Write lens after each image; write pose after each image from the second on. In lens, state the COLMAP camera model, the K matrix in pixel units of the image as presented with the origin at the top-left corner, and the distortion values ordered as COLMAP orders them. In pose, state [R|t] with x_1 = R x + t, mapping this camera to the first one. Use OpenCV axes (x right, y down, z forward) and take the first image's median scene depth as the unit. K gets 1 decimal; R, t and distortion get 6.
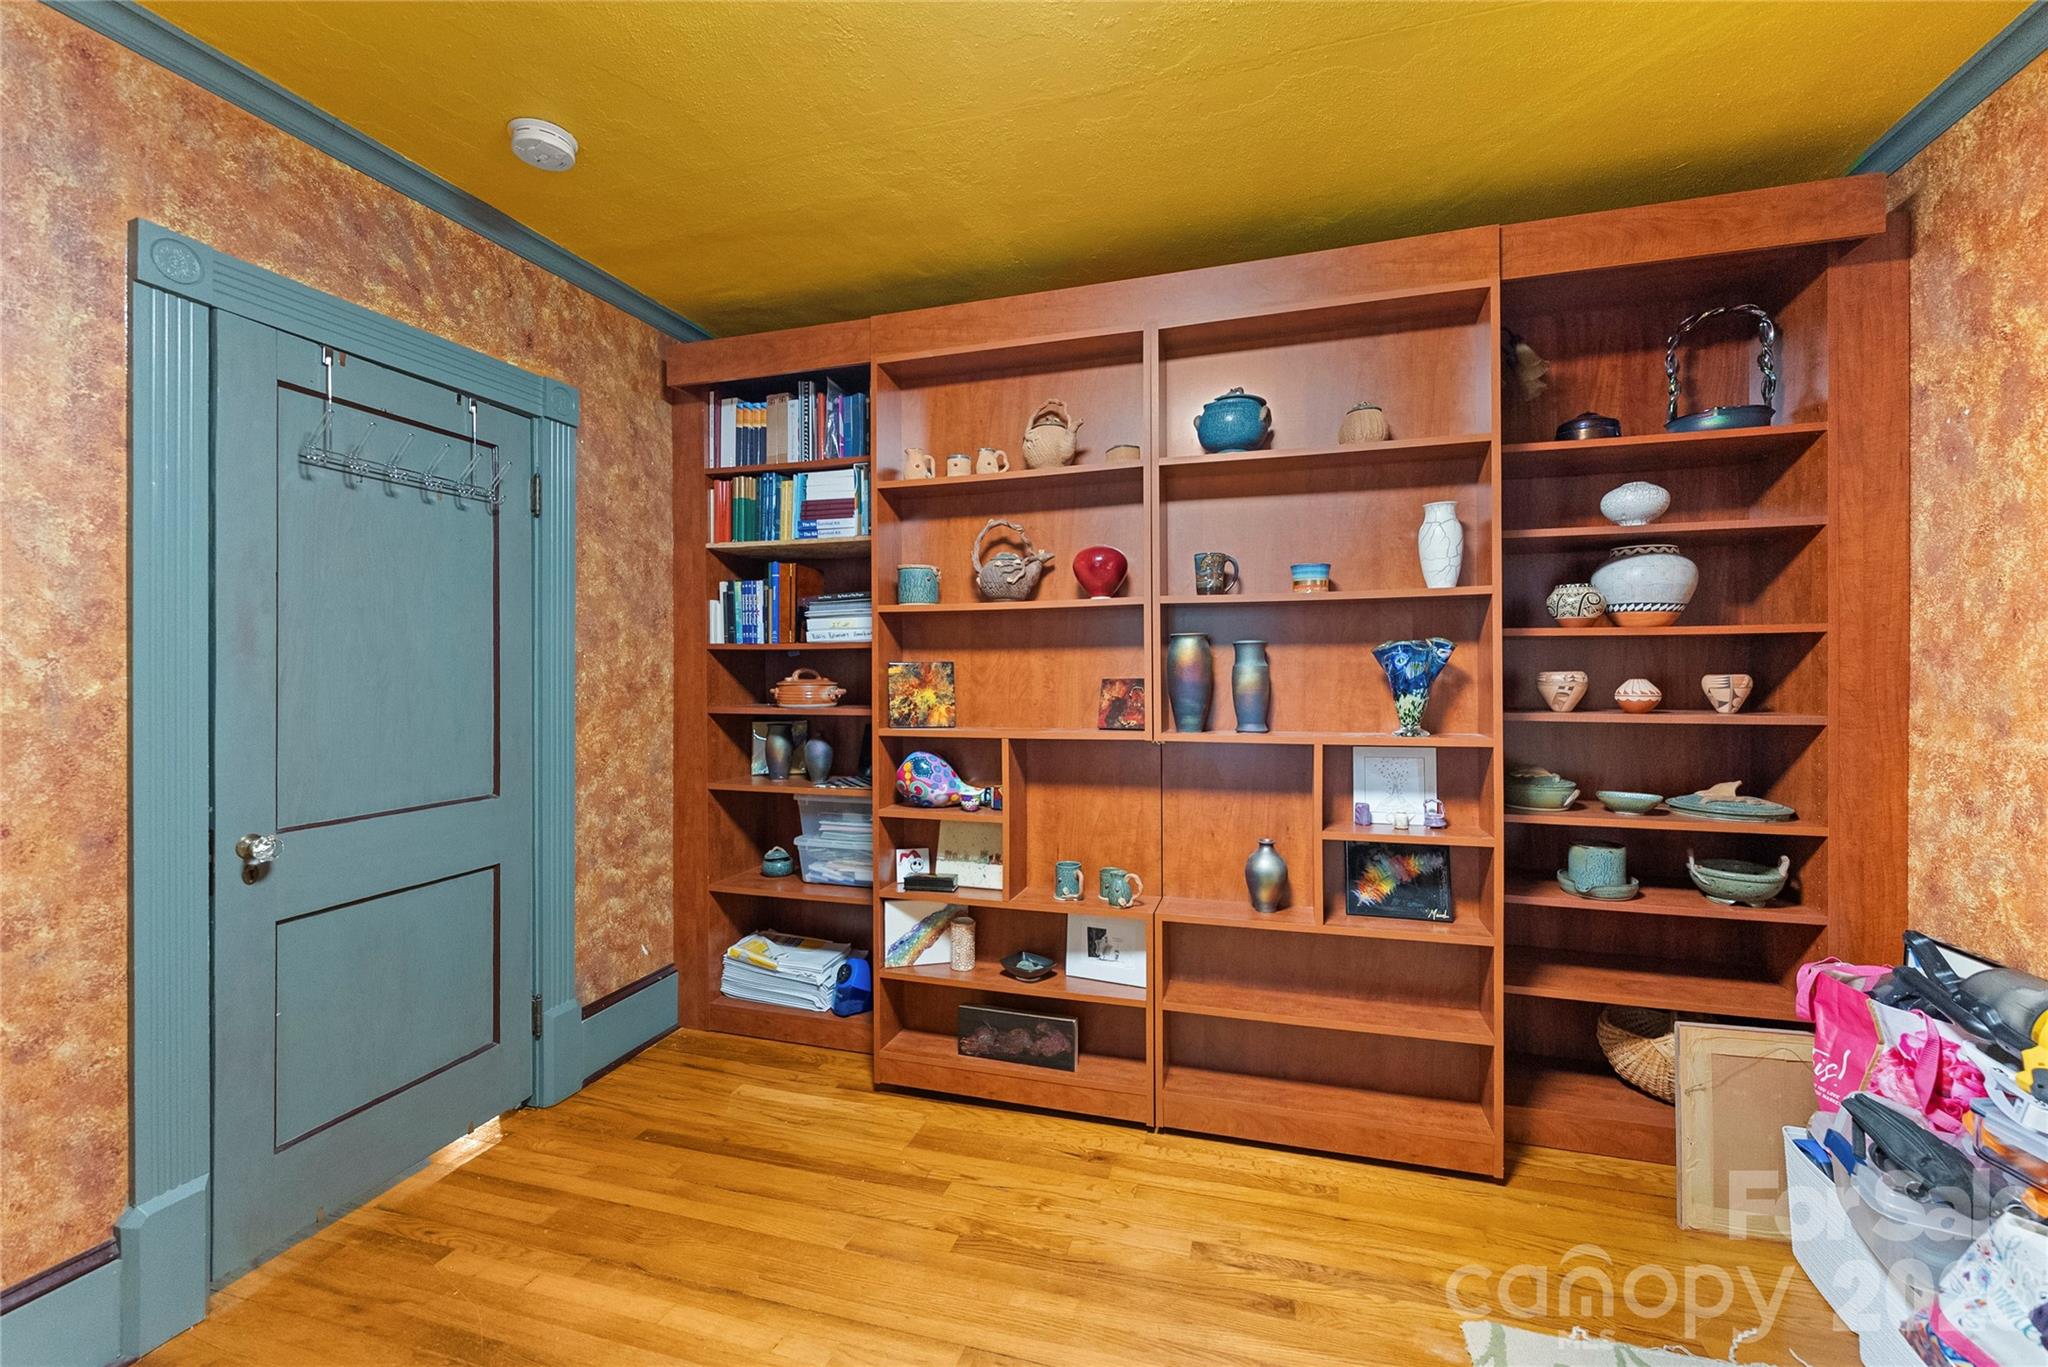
lens RADIAL K [[839.8, 0, 1025.4], [0, 839.8, 678.5], [0, 0, 1]] dist [-0.000851, -0.000294]
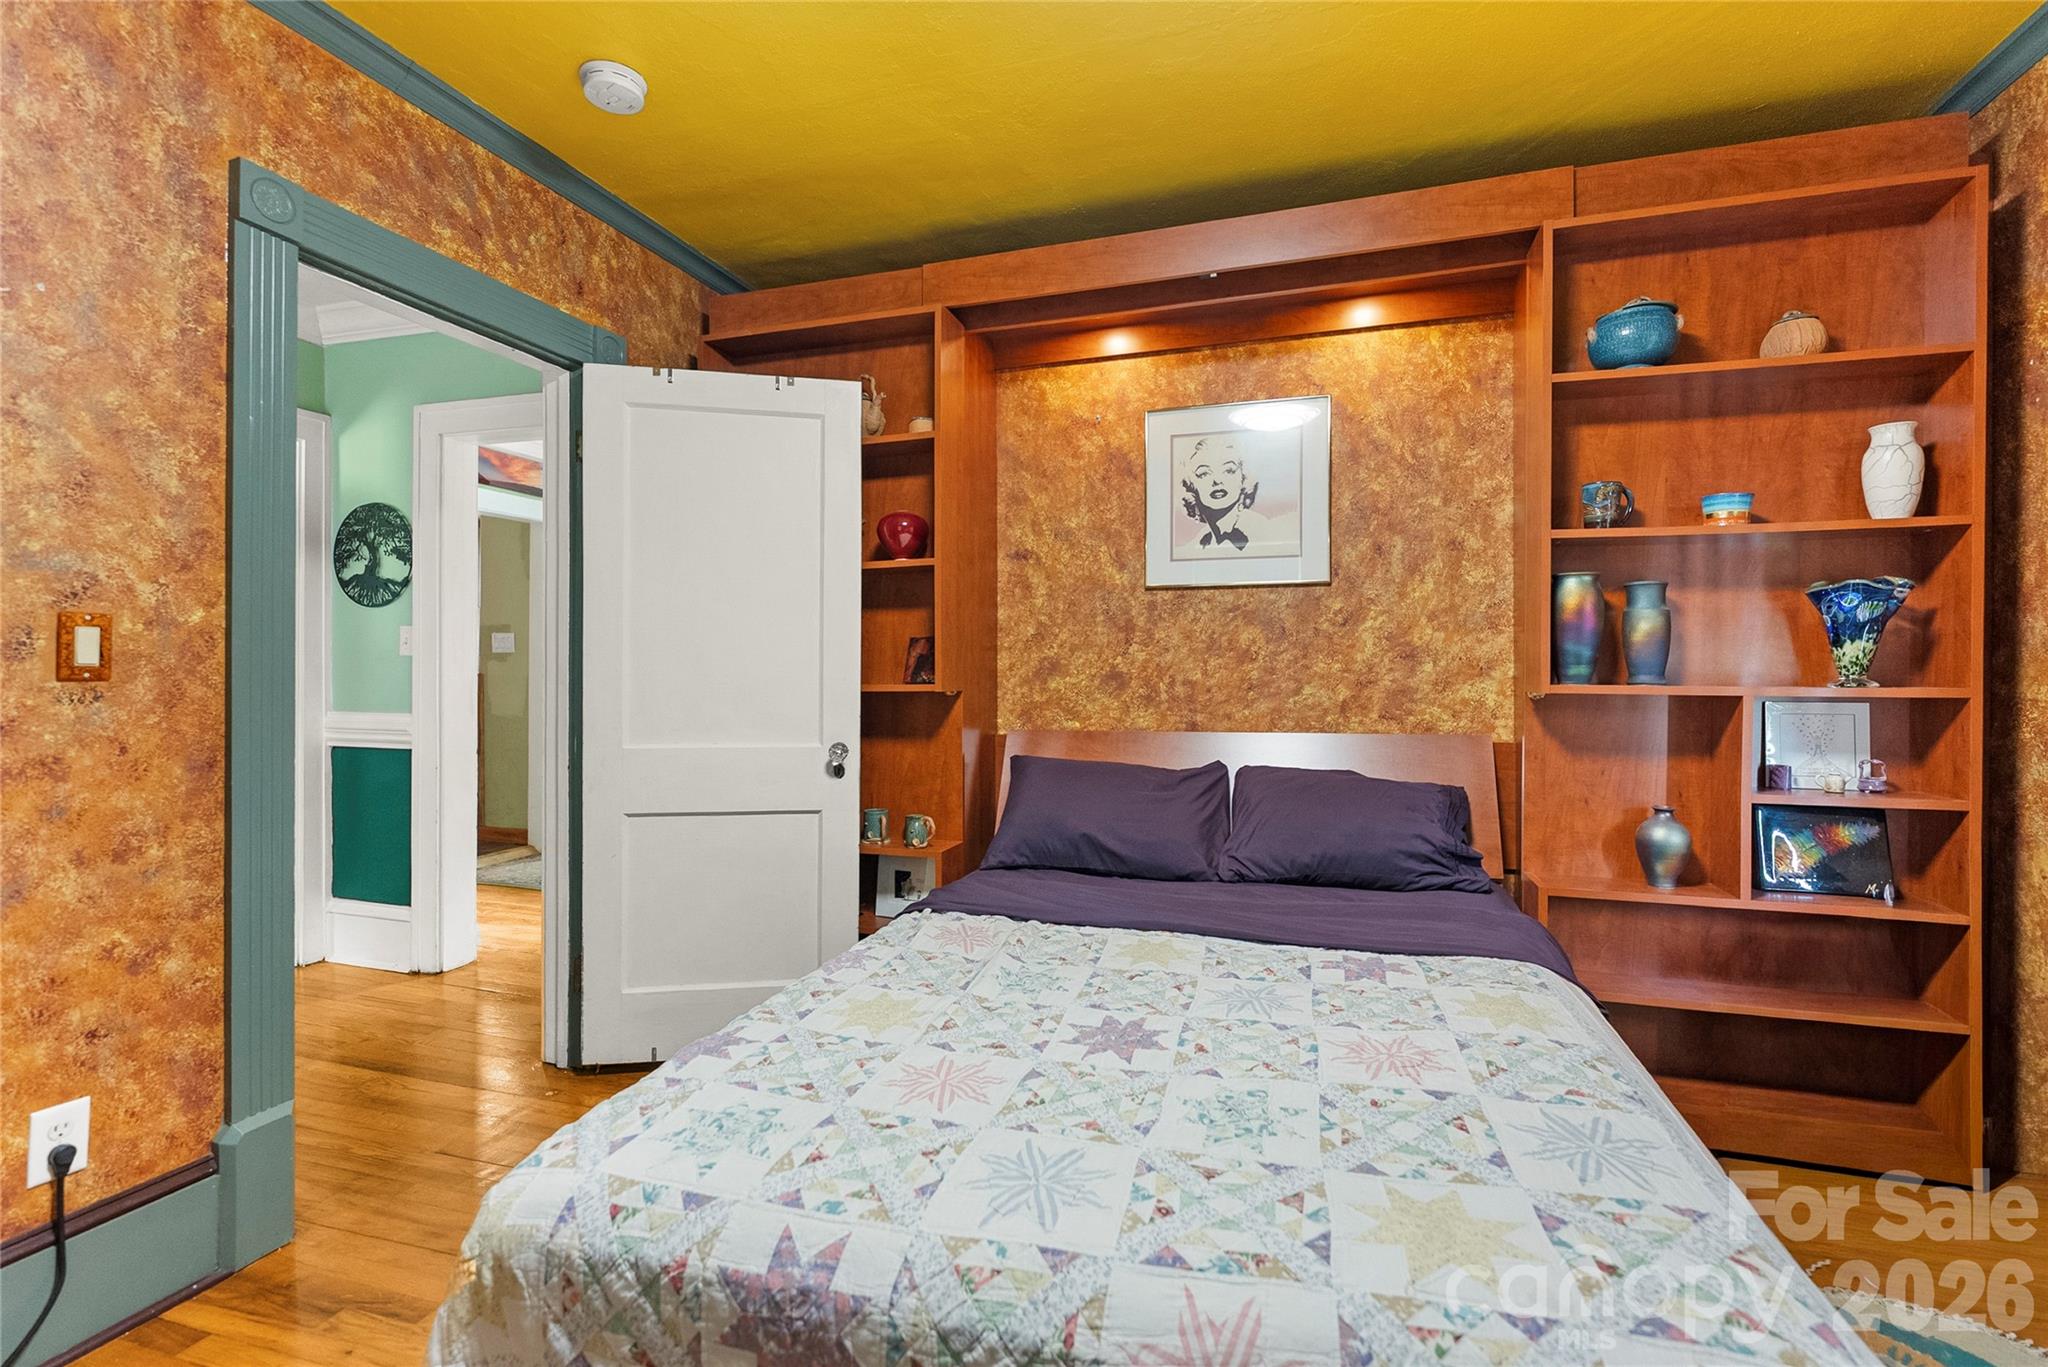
lens RADIAL K [[915.1, 0, 1028.2], [0, 915.1, 678.1], [0, 0, 1]] dist [0.000297, -0.000426]
pose [[0.999943, 0.003718, -0.010005, -0.081445], [-0.003731, 0.999992, -0.001318, 0.083826], [0.010000, 0.001355, 0.999949, -0.105689]]
